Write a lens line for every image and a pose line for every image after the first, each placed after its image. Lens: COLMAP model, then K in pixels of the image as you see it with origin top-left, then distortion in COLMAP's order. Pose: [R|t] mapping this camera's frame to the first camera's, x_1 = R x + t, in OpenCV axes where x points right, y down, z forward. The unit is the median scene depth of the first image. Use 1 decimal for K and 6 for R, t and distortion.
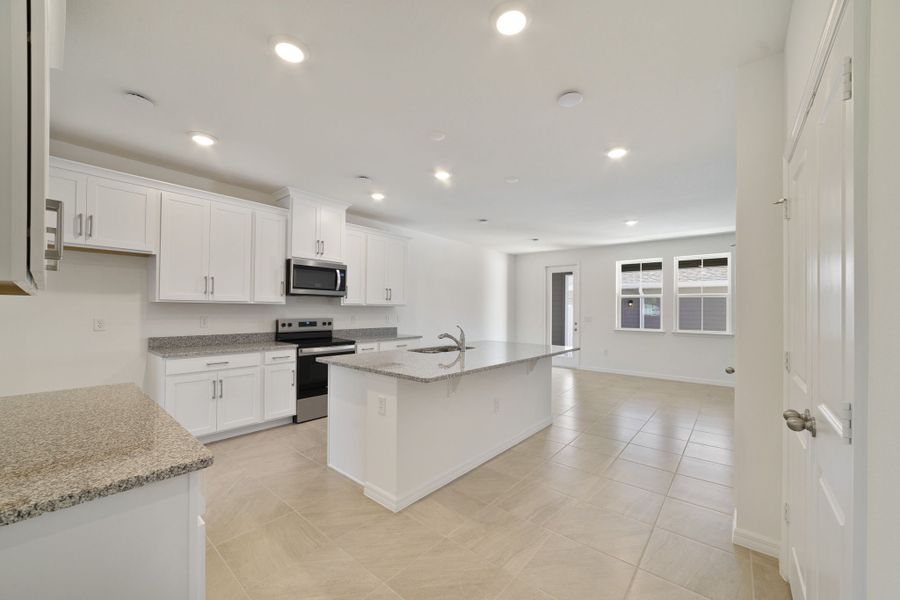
lens RADIAL K [[346.8, 0, 452.4], [0, 346.8, 307.4], [0, 0, 1]] dist [-0.011343, 0.000363]
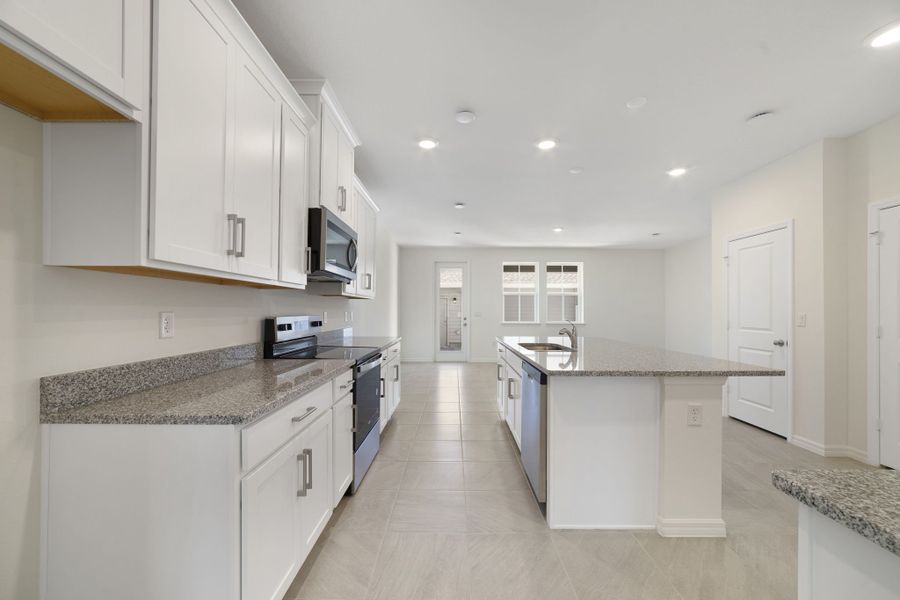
lens RADIAL K [[346.8, 0, 452.4], [0, 346.8, 307.4], [0, 0, 1]] dist [-0.011343, 0.000363]
pose [[0.763838, -0.000629, 0.645408, -0.607754], [-0.002967, 0.999986, 0.004485, 0.015607], [-0.645401, -0.005341, 0.763825, 0.396991]]
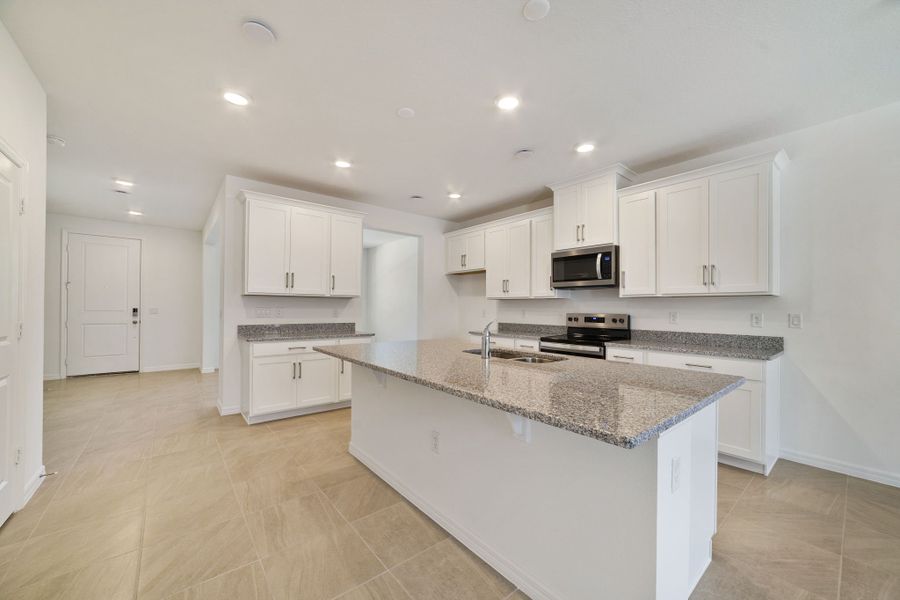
lens RADIAL K [[346.8, 0, 452.4], [0, 346.8, 307.4], [0, 0, 1]] dist [-0.011343, 0.000363]
pose [[-0.180145, -0.006398, -0.983619, 0.538028], [0.000800, 0.999978, -0.006651, 0.022581], [0.983640, -0.001985, -0.180136, 0.812799]]
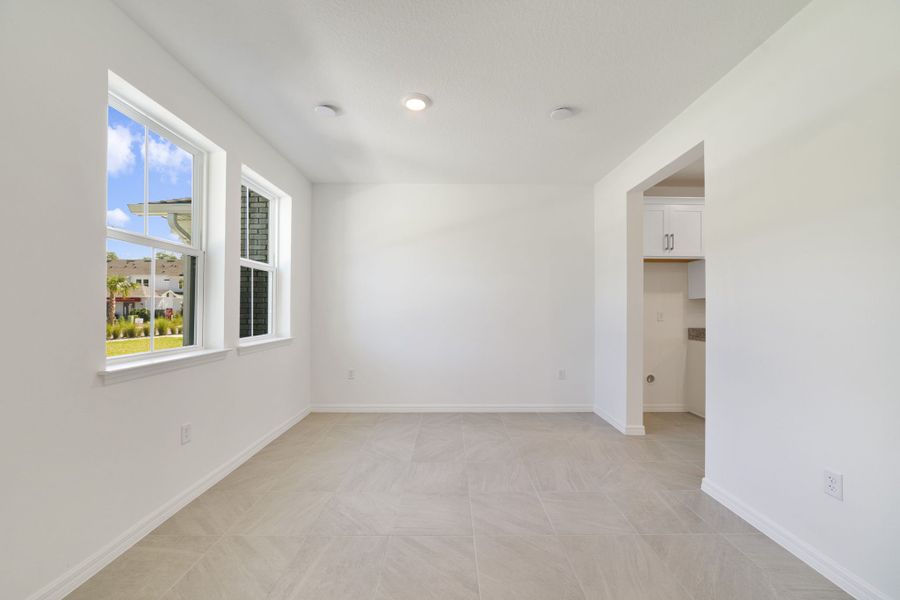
lens RADIAL K [[346.8, 0, 452.4], [0, 346.8, 307.4], [0, 0, 1]] dist [-0.011343, 0.000363]
pose [[0.638659, -0.005267, -0.769472, -0.362395], [0.006025, 0.999980, -0.001844, 0.009036], [0.769466, -0.003458, 0.638678, -0.325022]]
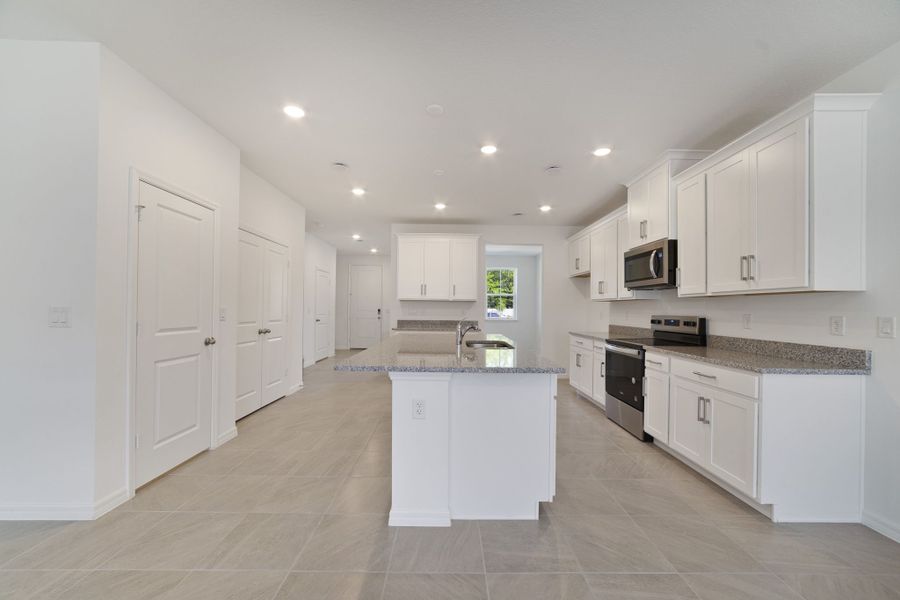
lens RADIAL K [[346.8, 0, 452.4], [0, 346.8, 307.4], [0, 0, 1]] dist [-0.011343, 0.000363]
pose [[-0.760538, -0.014953, -0.649122, 0.497063], [-0.008554, 0.999879, -0.013011, 0.028718], [0.649237, -0.004343, -0.760573, 1.298661]]
